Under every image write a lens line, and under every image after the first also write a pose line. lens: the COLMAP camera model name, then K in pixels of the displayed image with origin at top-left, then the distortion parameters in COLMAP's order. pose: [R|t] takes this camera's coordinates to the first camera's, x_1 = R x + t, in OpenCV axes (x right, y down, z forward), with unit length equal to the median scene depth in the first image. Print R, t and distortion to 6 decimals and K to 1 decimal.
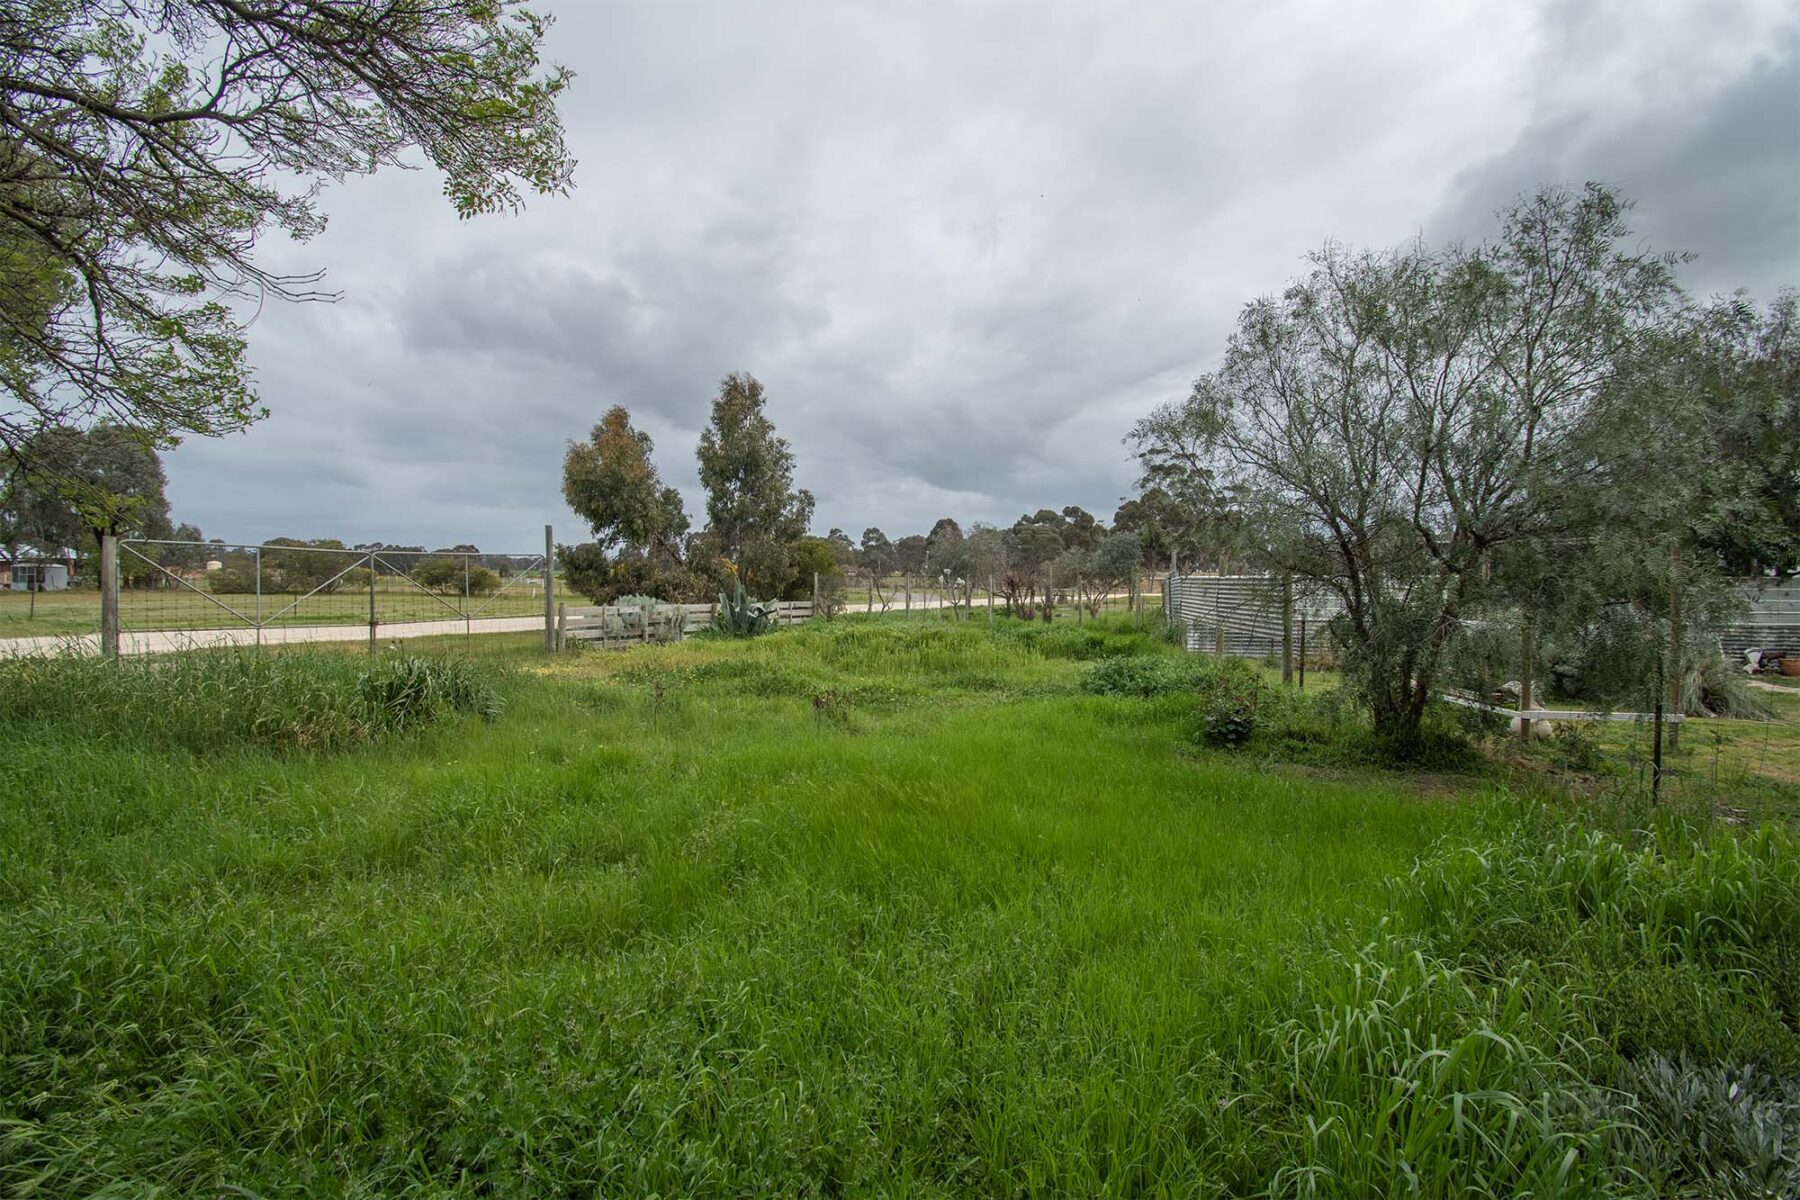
lens RADIAL K [[801.0, 0, 900.0], [0, 801.0, 600.0], [0, 0, 1]] dist [0.002413, 0.000008]
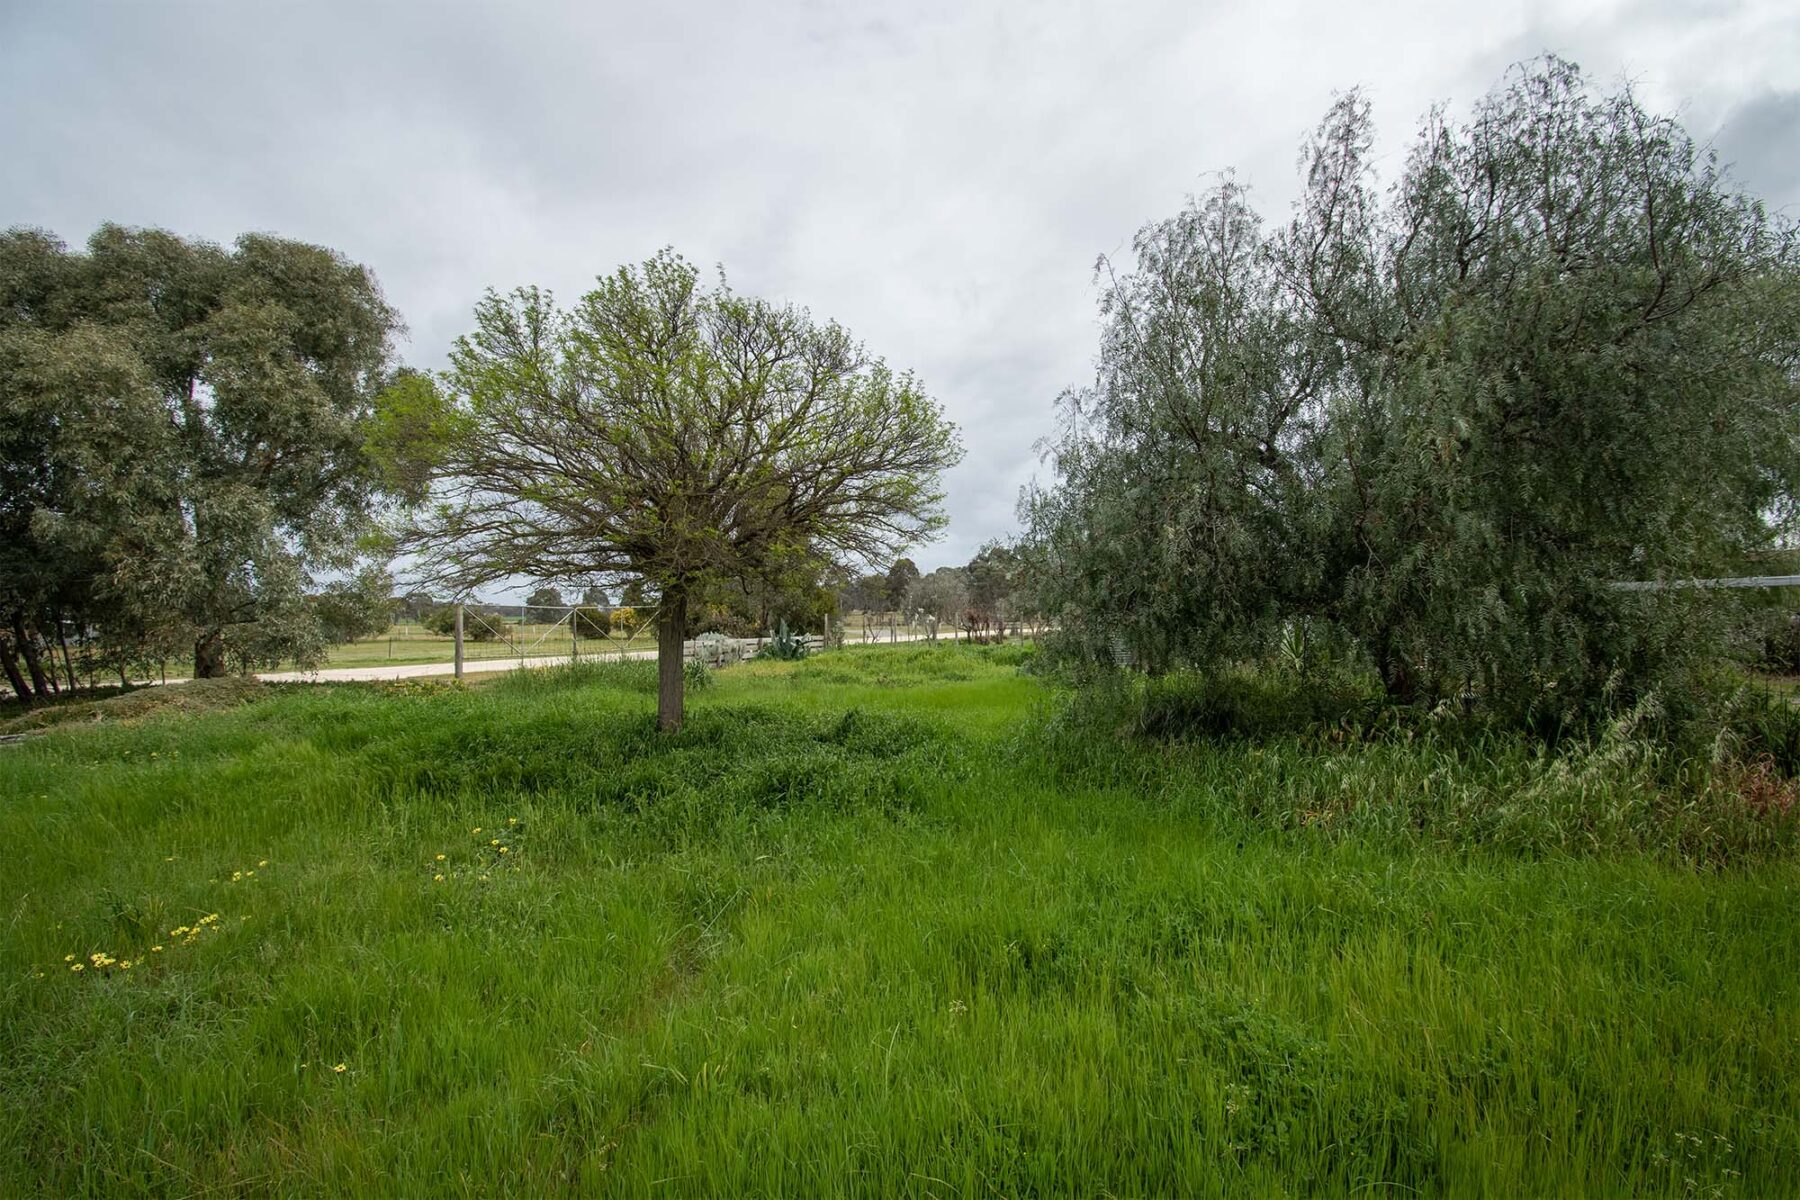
lens RADIAL K [[808.3, 0, 900.0], [0, 808.3, 600.0], [0, 0, 1]] dist [-0.002227, -0.000486]
pose [[0.998259, -0.021316, 0.054997, -0.053217], [0.023877, 0.998640, -0.046343, 0.007399], [-0.053934, 0.047576, 0.997410, -0.335233]]
